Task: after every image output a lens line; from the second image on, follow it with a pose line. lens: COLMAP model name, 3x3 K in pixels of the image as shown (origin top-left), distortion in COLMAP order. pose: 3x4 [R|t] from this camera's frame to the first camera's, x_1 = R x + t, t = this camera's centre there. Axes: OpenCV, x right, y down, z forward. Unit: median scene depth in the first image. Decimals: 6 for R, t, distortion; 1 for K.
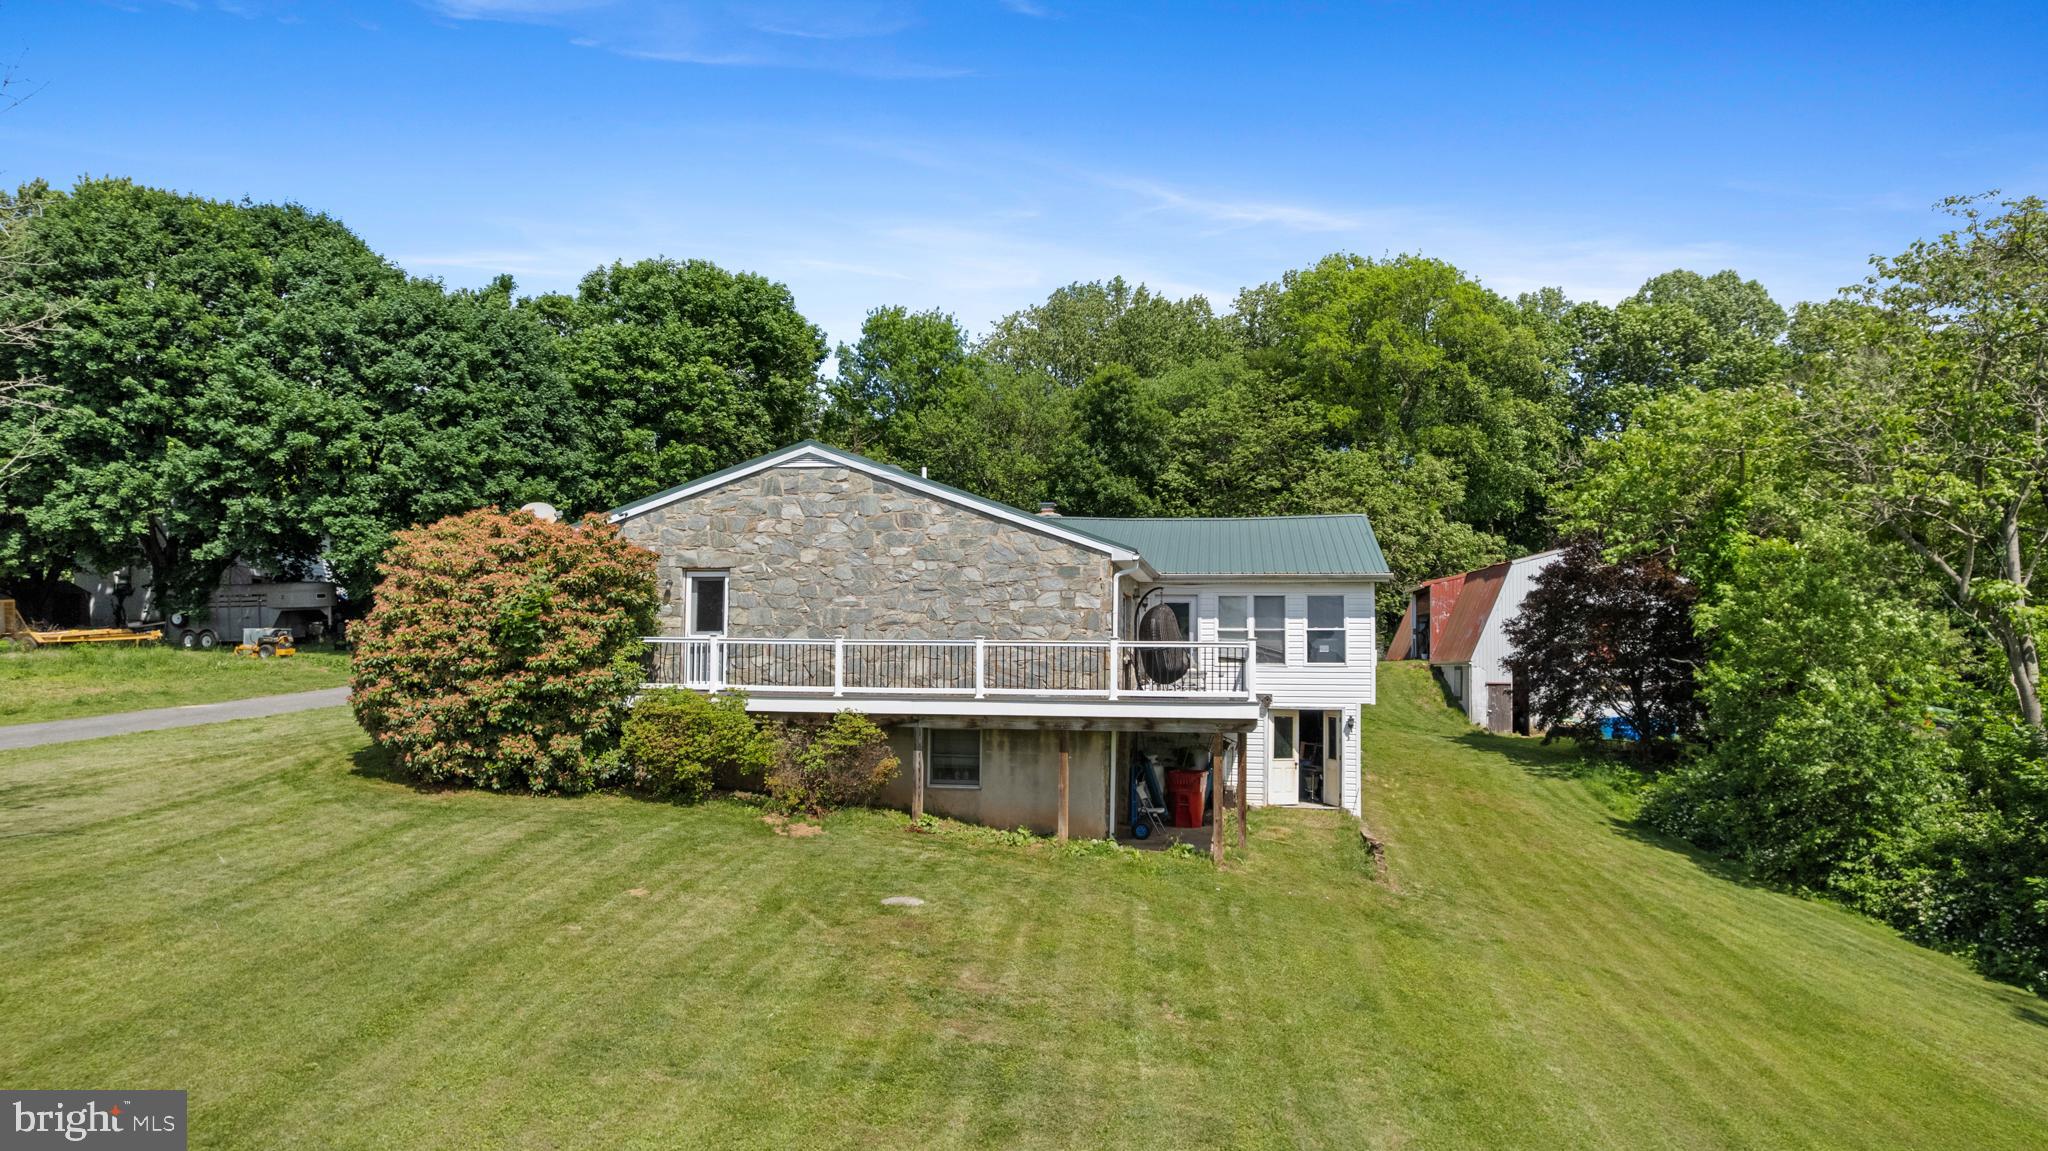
lens RADIAL K [[1288.2, 0, 1024.0], [0, 1288.2, 575.5], [0, 0, 1]] dist [-0.066204, 0.058498]
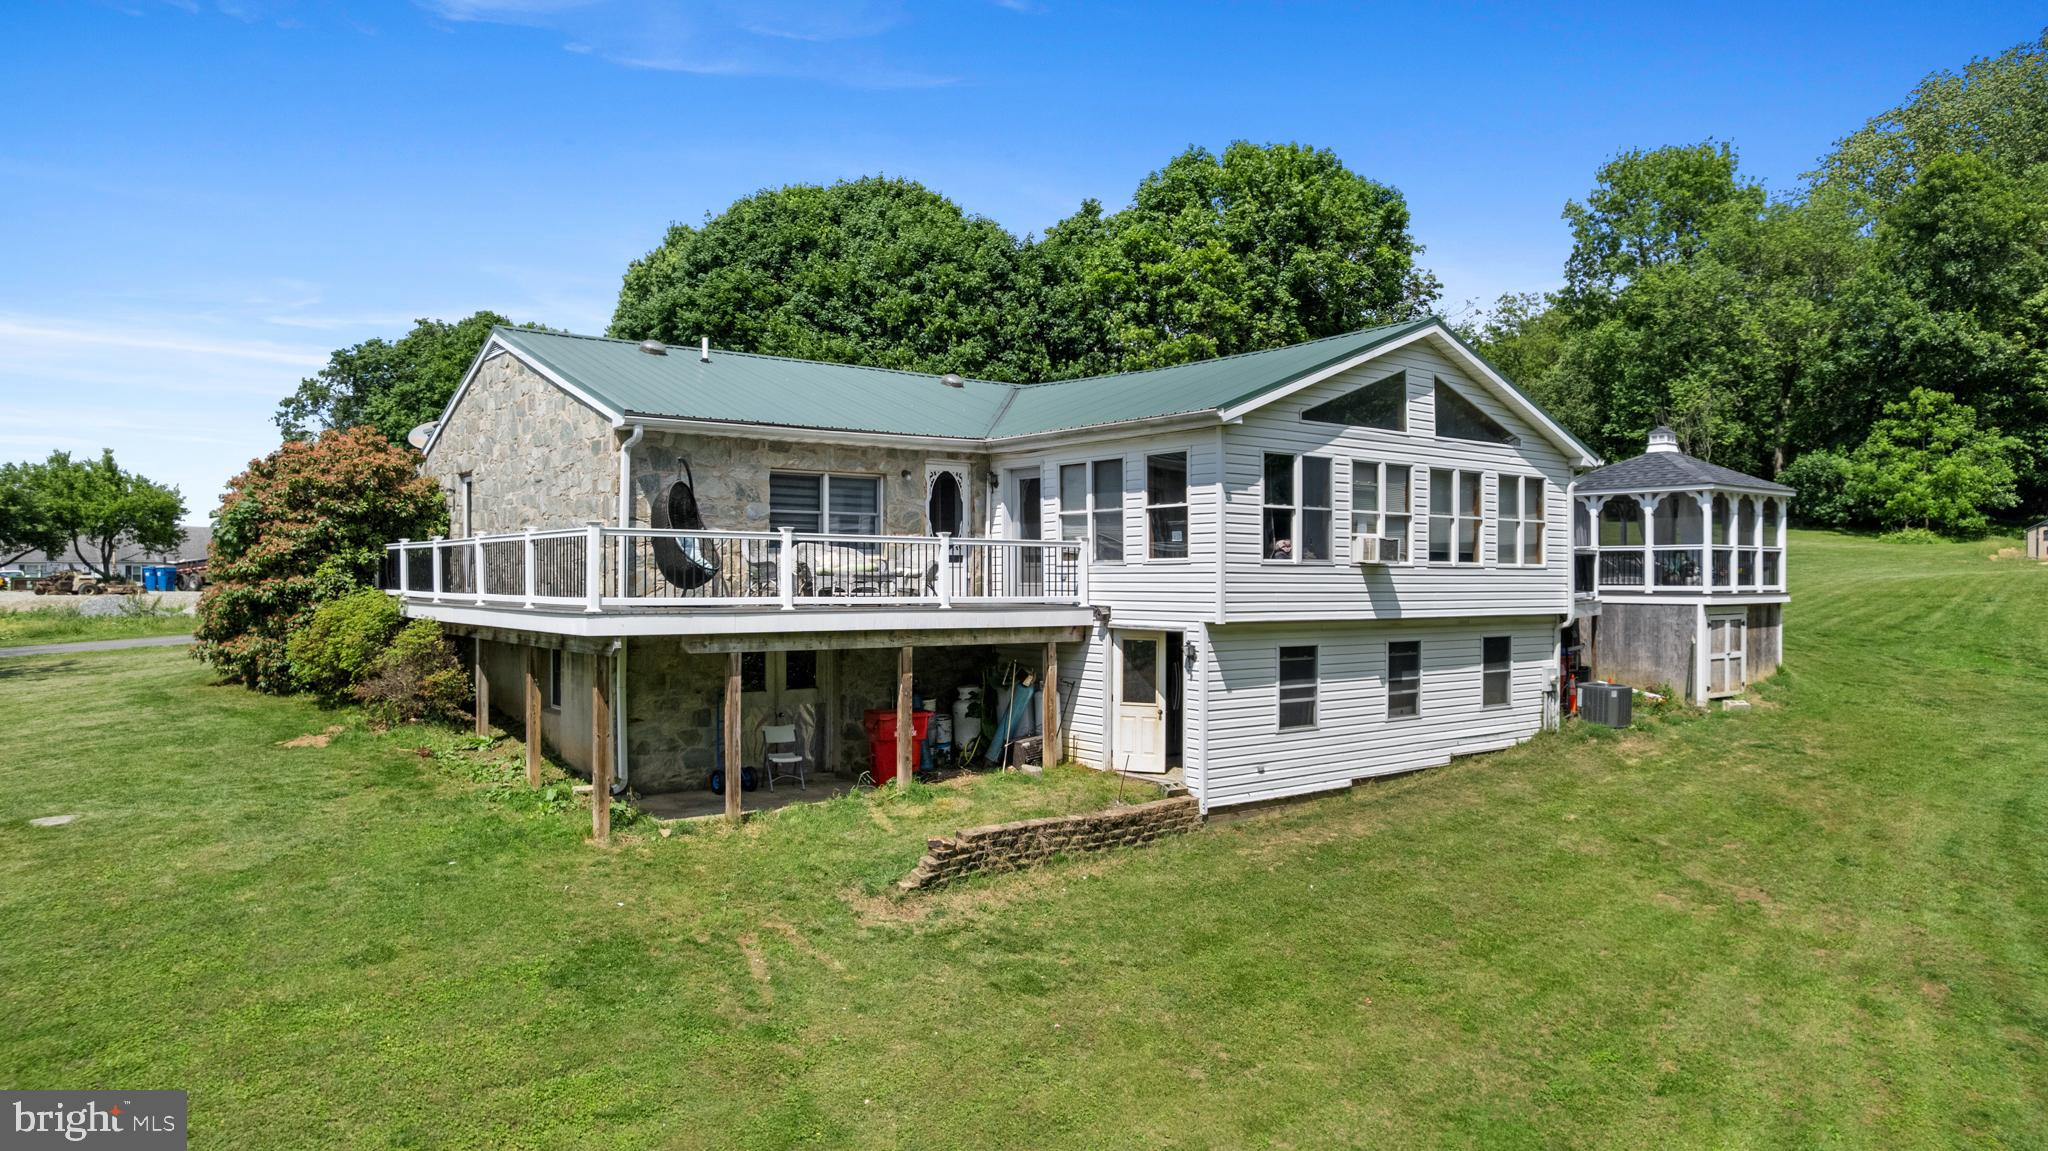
lens RADIAL K [[1288.2, 0, 1024.0], [0, 1288.2, 575.5], [0, 0, 1]] dist [-0.066204, 0.058498]
pose [[0.744347, -0.009849, -0.667721, 0.608995], [0.052952, 0.997613, 0.044314, 0.043948], [0.665691, -0.068342, 0.743092, 0.468938]]
